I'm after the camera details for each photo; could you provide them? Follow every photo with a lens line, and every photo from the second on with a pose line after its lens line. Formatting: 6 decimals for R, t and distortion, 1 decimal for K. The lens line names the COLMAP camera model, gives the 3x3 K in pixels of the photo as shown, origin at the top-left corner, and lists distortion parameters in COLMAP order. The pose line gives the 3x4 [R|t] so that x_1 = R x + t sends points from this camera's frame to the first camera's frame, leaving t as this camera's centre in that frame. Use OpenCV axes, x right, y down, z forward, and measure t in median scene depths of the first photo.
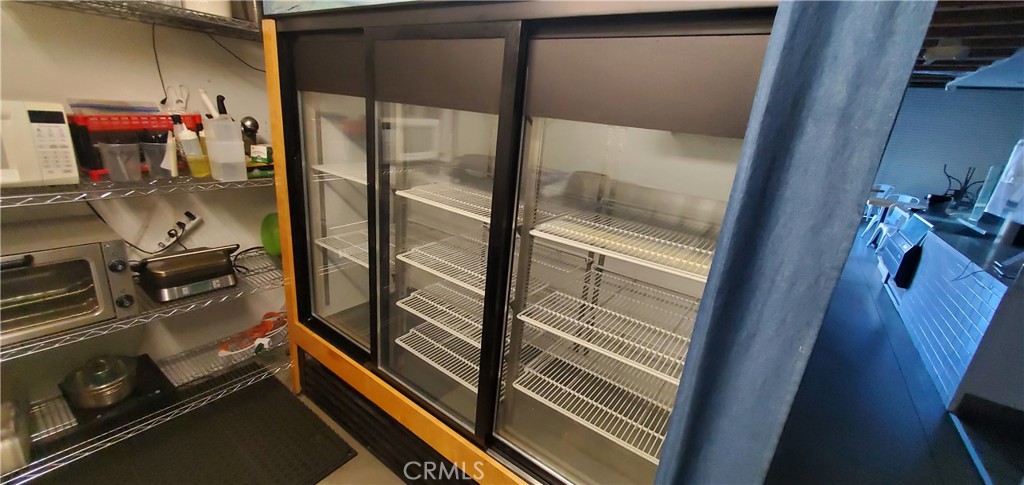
lens RADIAL K [[406.1, 0, 510.9], [0, 406.1, 236.7], [0, 0, 1]] dist [0.008901, -0.004543]
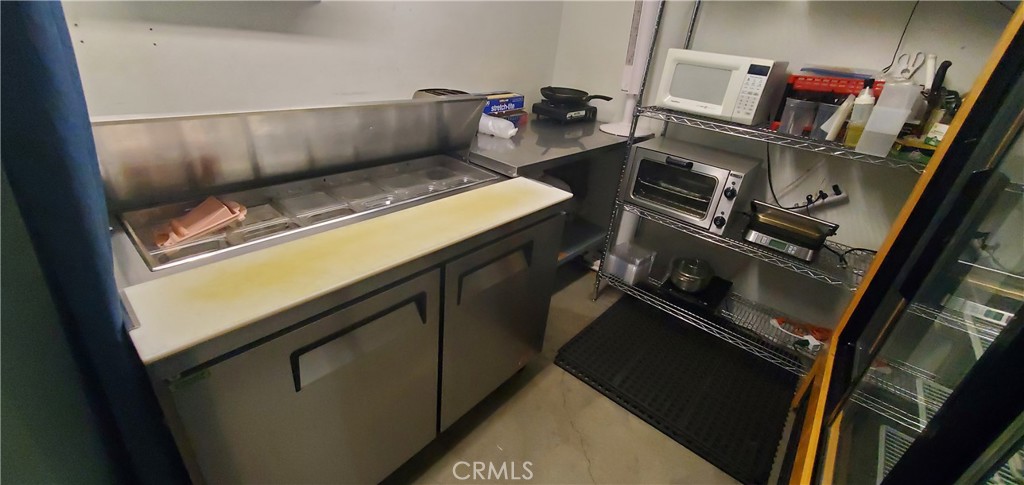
lens RADIAL K [[406.1, 0, 510.9], [0, 406.1, 236.7], [0, 0, 1]] dist [0.008901, -0.004543]
pose [[-0.073834, 0.349947, -0.933855, 0.242095], [-0.395248, 0.849458, 0.349571, 0.012624], [0.915602, 0.394915, 0.075597, 0.286261]]
